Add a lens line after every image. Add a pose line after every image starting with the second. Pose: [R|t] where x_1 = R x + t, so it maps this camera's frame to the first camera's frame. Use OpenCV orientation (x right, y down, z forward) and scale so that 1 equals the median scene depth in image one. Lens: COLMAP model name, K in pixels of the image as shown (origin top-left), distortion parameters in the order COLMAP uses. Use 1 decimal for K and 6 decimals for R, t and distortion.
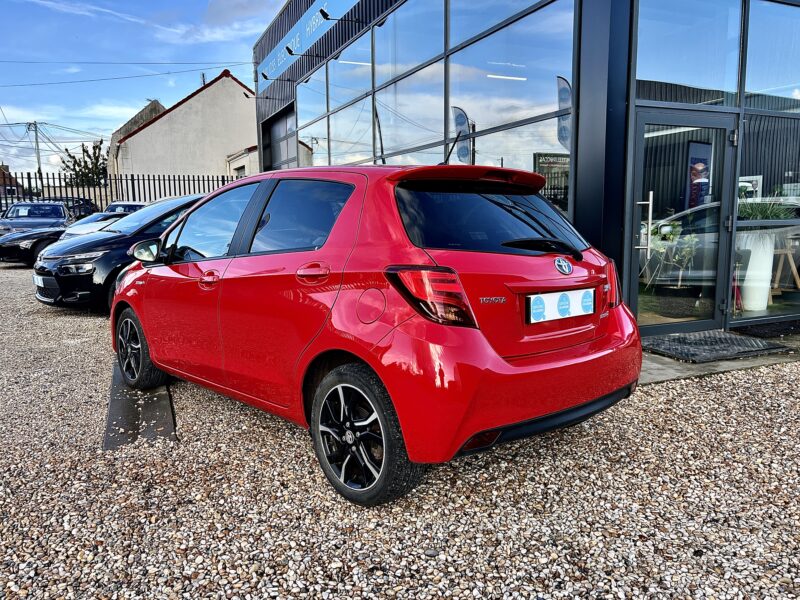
lens RADIAL K [[617.7, 0, 394.9], [0, 617.7, 298.3], [0, 0, 1]] dist [0.036530, -0.028337]
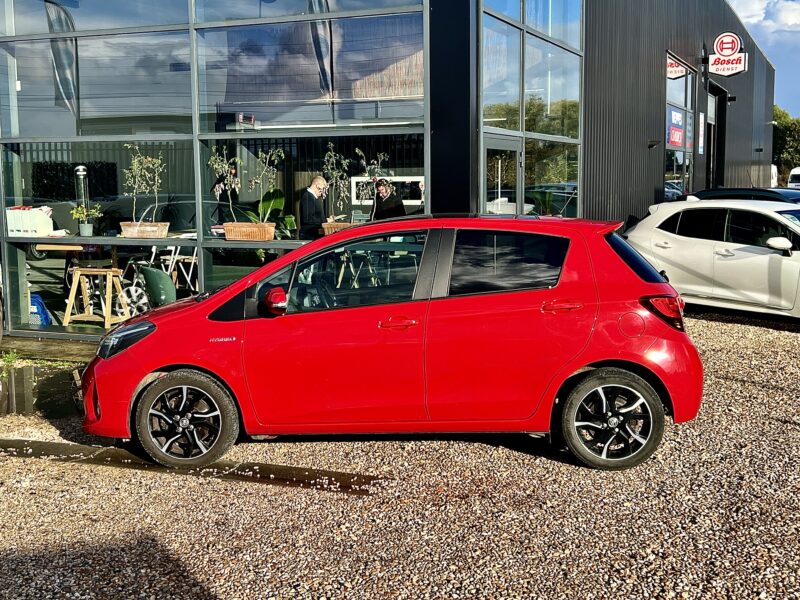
lens RADIAL K [[1042.4, 0, 398.6], [0, 1042.4, 300.0], [0, 0, 1]] dist [0.074433, 0.000000]
pose [[0.724424, -0.074501, 0.685317, -1.708231], [0.095748, 0.995381, 0.006996, -0.092565], [-0.682673, 0.060550, 0.728211, -0.328415]]
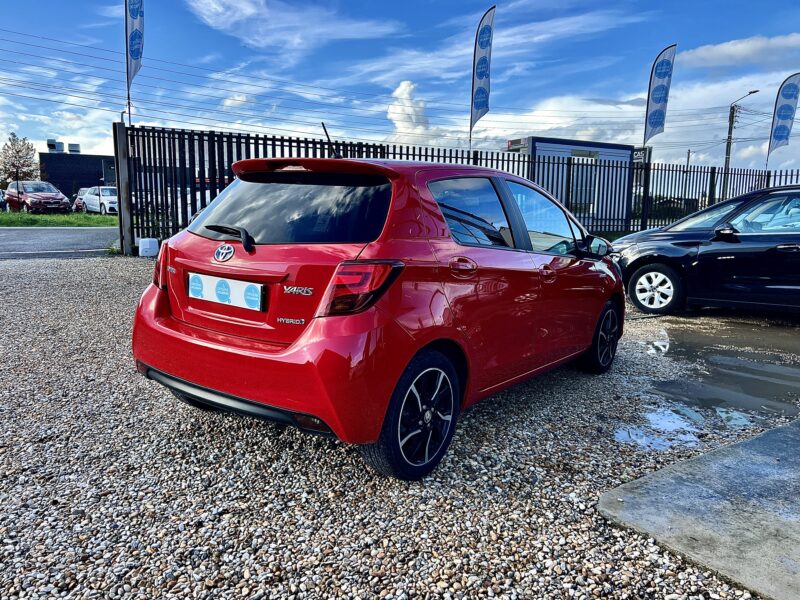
lens RADIAL K [[617.7, 0, 396.7], [0, 617.7, 304.0], [0, 0, 1]] dist [0.036530, -0.028337]
pose [[0.173056, 0.159016, -0.971990, 1.242197], [-0.147185, 0.979974, 0.134117, -0.139167], [0.973852, 0.119852, 0.192995, 1.019870]]
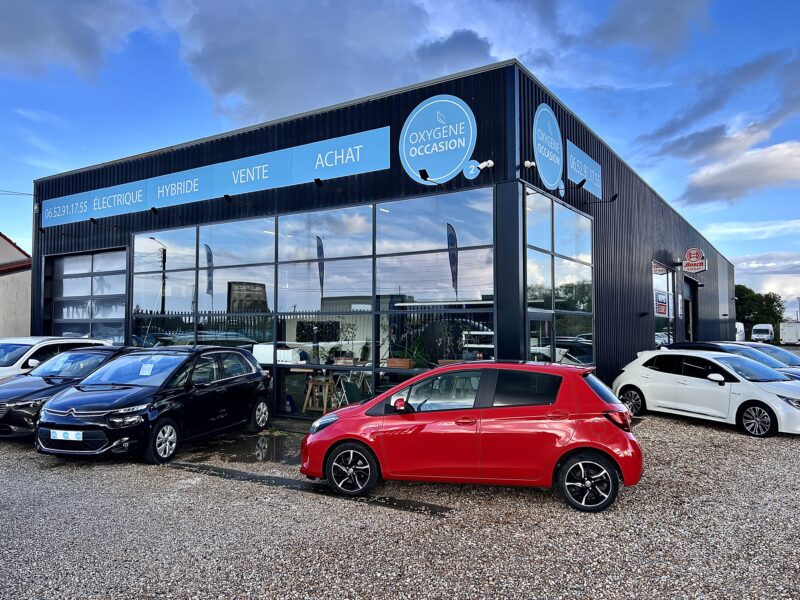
lens RADIAL K [[617.7, 0, 401.2], [0, 617.7, 298.6], [0, 0, 1]] dist [0.036530, -0.028337]
pose [[0.833370, 0.035293, 0.551587, -1.741818], [0.067030, 0.984140, -0.164242, -0.115309], [-0.548636, 0.173847, 0.817787, -0.595841]]
